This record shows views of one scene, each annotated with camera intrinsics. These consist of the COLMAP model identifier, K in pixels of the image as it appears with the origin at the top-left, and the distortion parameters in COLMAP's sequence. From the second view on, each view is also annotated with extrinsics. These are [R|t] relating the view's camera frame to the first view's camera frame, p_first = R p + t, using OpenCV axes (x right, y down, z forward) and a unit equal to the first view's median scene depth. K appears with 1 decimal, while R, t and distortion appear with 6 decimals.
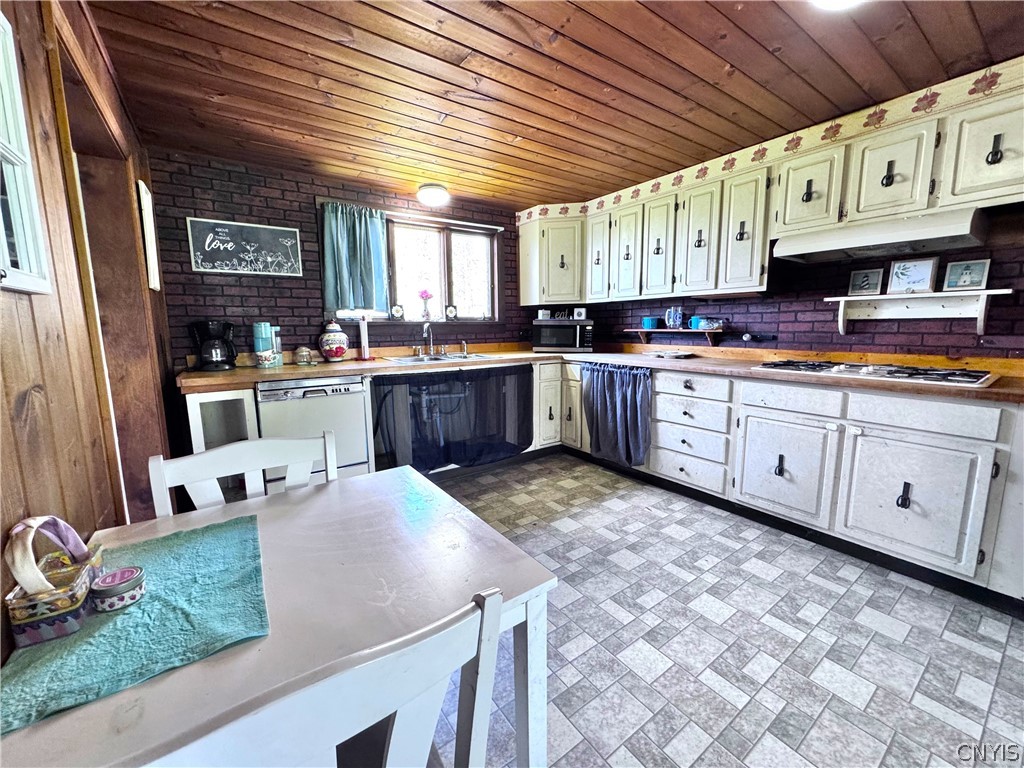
lens RADIAL K [[408.2, 0, 512.1], [0, 408.2, 382.7], [0, 0, 1]] dist [-0.002700, -0.000067]
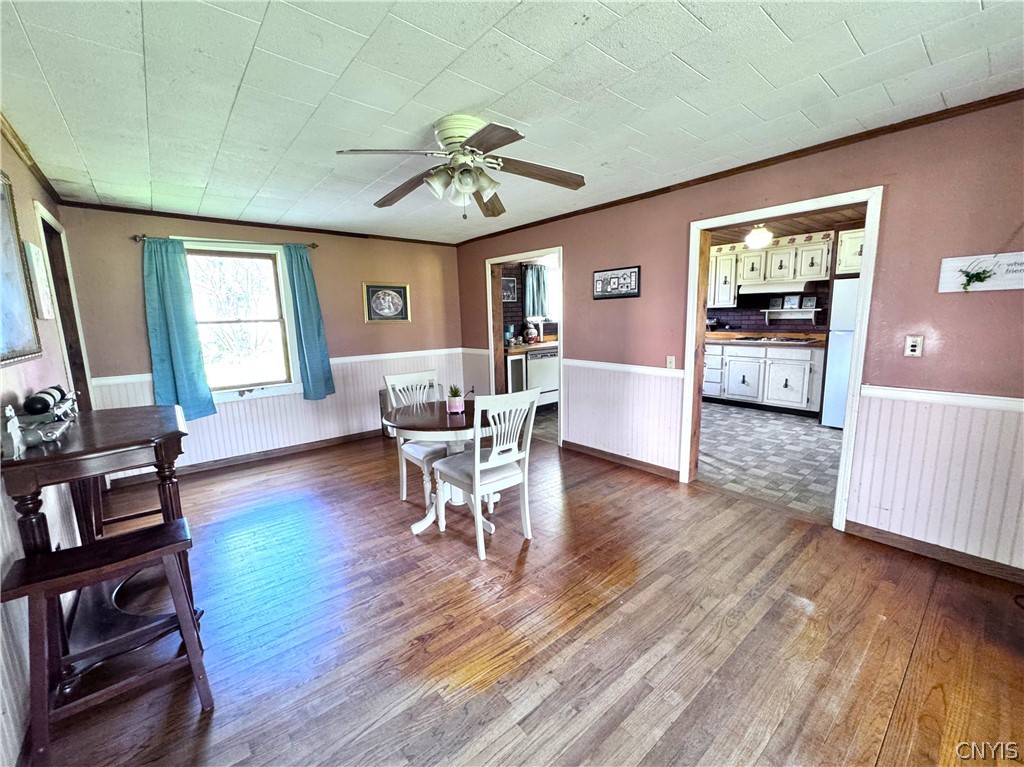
lens RADIAL K [[419.2, 0, 511.7], [0, 419.2, 382.3], [0, 0, 1]] dist [-0.003513, 0.000037]
pose [[0.996641, -0.030923, 0.075827, -0.809904], [0.029301, 0.999320, 0.022404, 0.106395], [-0.076469, -0.020107, 0.996869, -1.232778]]
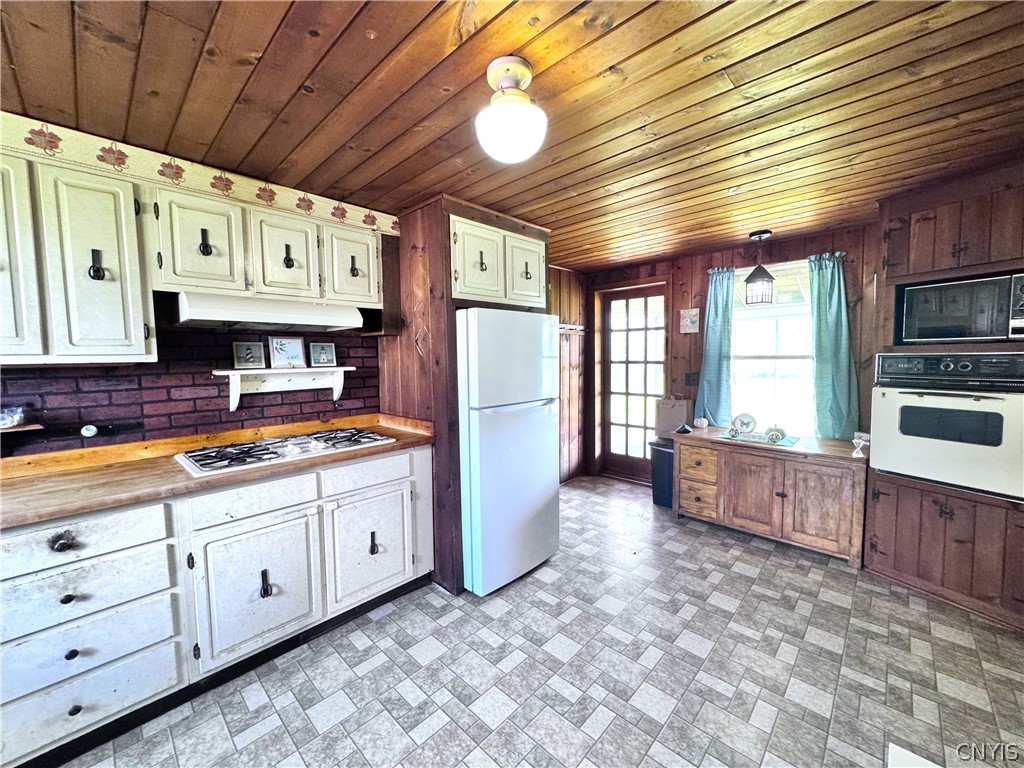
lens RADIAL K [[408.2, 0, 512.1], [0, 408.2, 382.7], [0, 0, 1]] dist [-0.002700, -0.000067]
pose [[-0.192770, -0.051065, 0.979914, -0.166032], [0.156064, 0.984338, 0.081996, -0.149565], [-0.968754, 0.168736, -0.181781, 0.534420]]
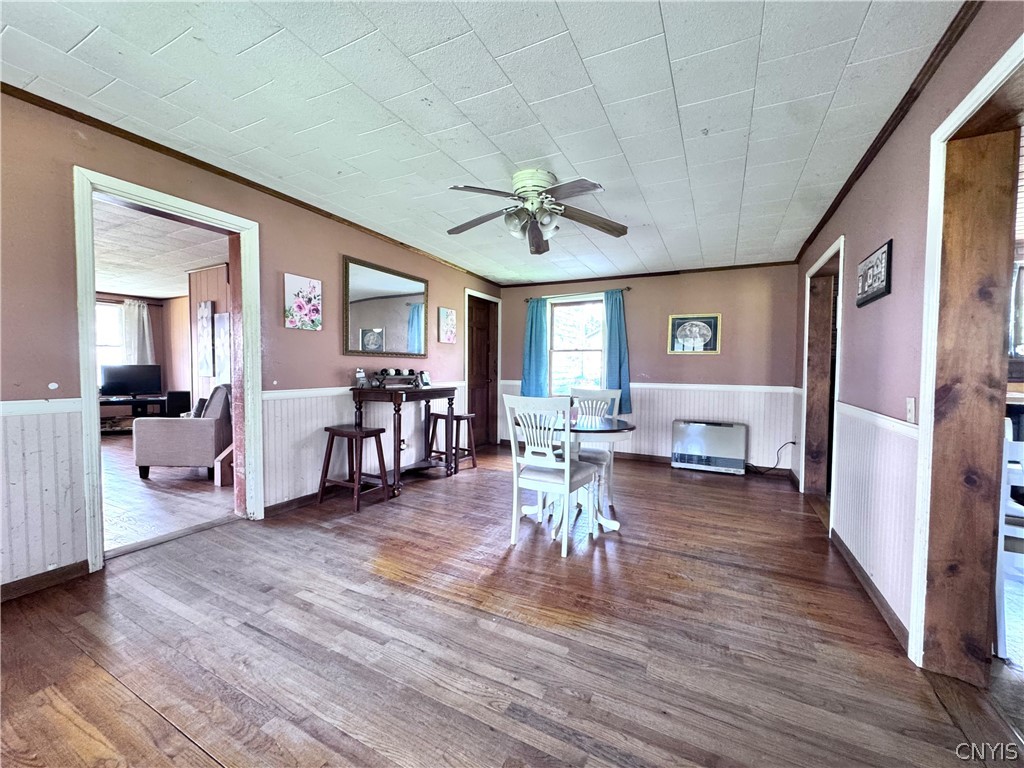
lens RADIAL K [[408.2, 0, 512.1], [0, 408.2, 382.7], [0, 0, 1]] dist [-0.002700, -0.000067]
pose [[0.464326, 0.042493, -0.884644, 0.052255], [-0.132564, 0.990931, -0.021981, 0.142450], [0.875687, 0.127478, 0.465748, -0.839818]]
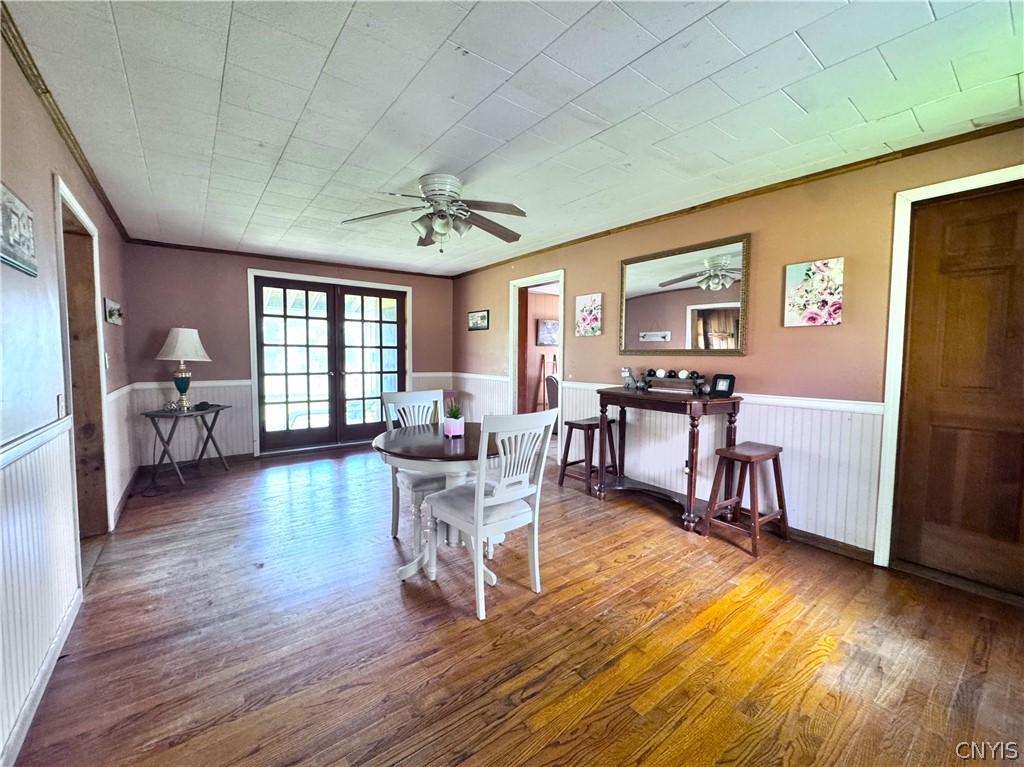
lens RADIAL K [[419.2, 0, 511.7], [0, 419.2, 382.3], [0, 0, 1]] dist [-0.003513, 0.000037]
pose [[-0.998994, 0.001441, -0.044827, -0.959552], [-0.007488, 0.980099, 0.198367, -0.100559], [0.044220, 0.198503, -0.979102, 0.741280]]
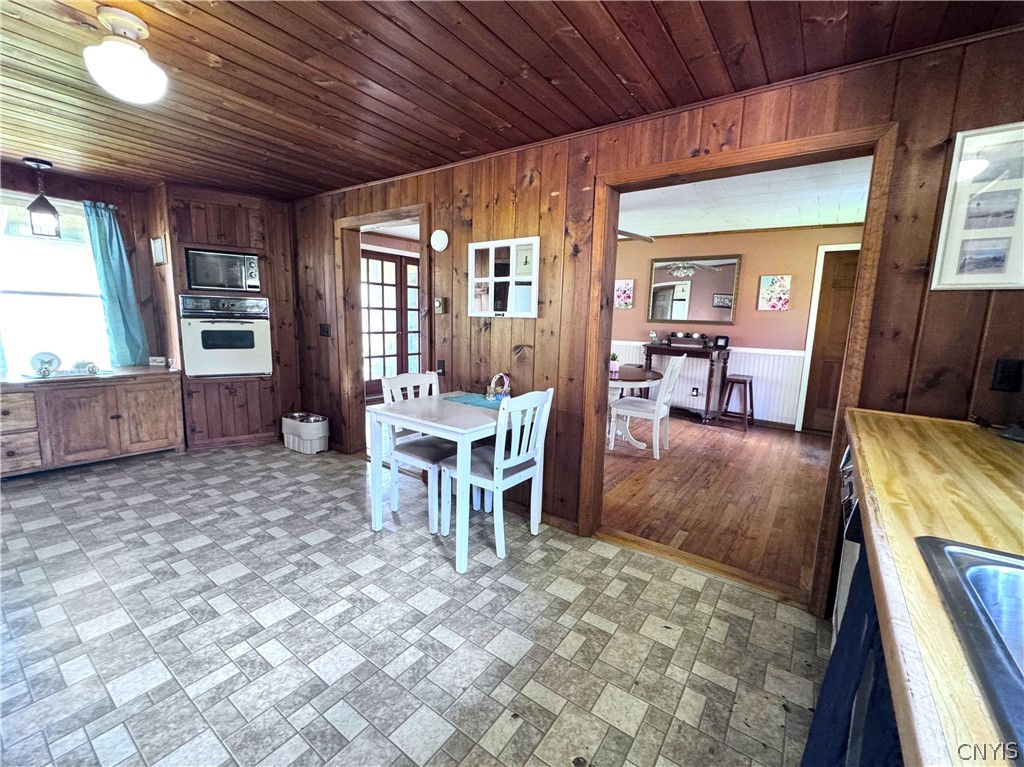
lens RADIAL K [[431.1, 0, 512.0], [0, 431.1, 383.5], [0, 0, 1]] dist [-0.003674, -0.000118]
pose [[-0.944953, 0.032342, -0.325604, 0.035730], [-0.065398, 0.956357, 0.284790, -0.200700], [0.320605, 0.290407, -0.901597, 1.231760]]
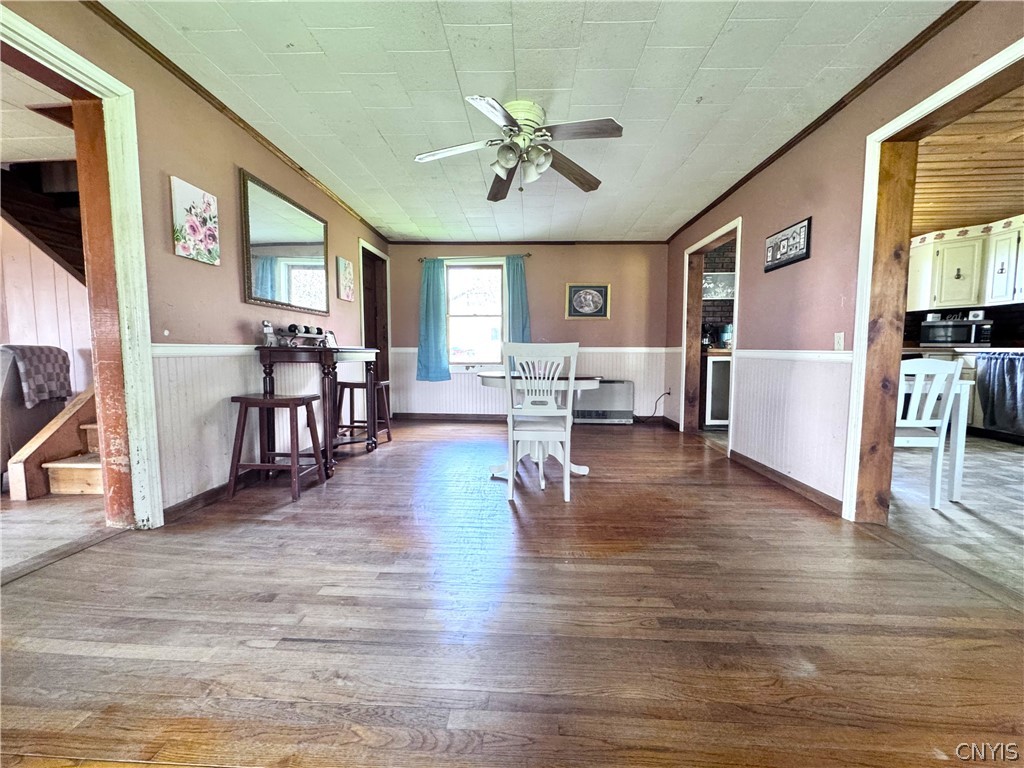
lens RADIAL K [[415.2, 0, 512.3], [0, 415.2, 381.9], [0, 0, 1]] dist [-0.002358, -0.000190]
pose [[0.790352, 0.054940, -0.610184, -0.229302], [-0.090179, 0.995555, -0.027168, 0.262220], [0.605979, 0.076498, 0.791794, -1.114381]]
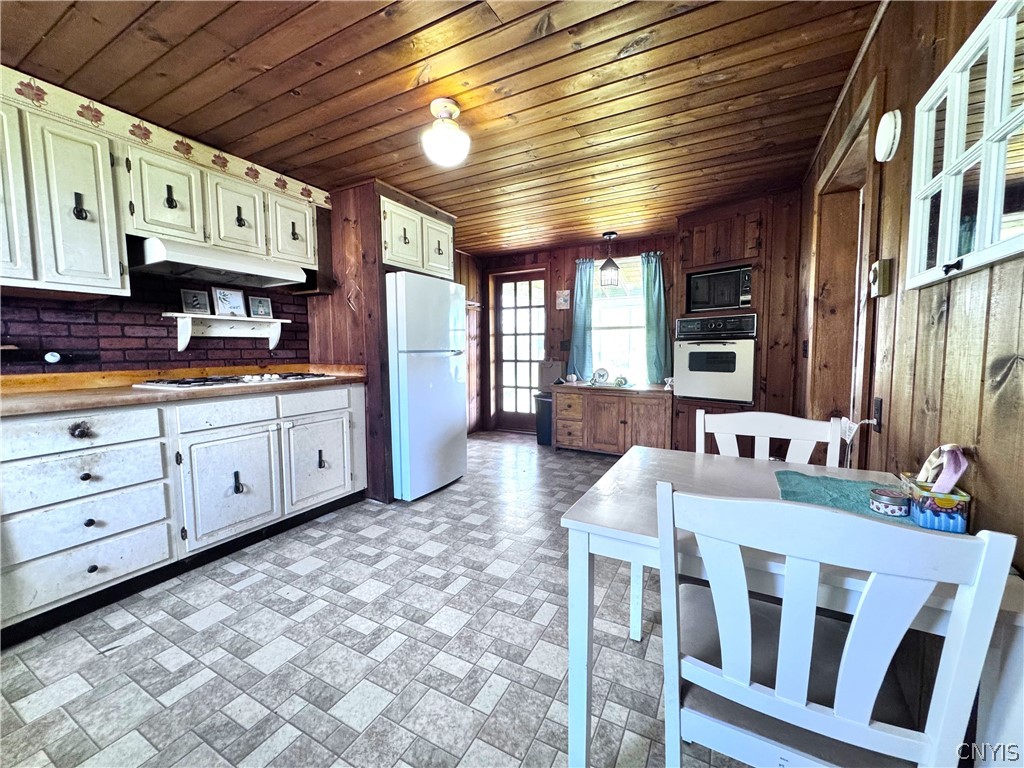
lens RADIAL K [[408.2, 0, 512.1], [0, 408.2, 382.7], [0, 0, 1]] dist [-0.002700, -0.000067]
pose [[-0.449322, -0.058863, 0.891429, -0.423357], [0.138864, 0.981097, 0.134777, -0.061274], [-0.882511, 0.184346, -0.432655, 0.696421]]
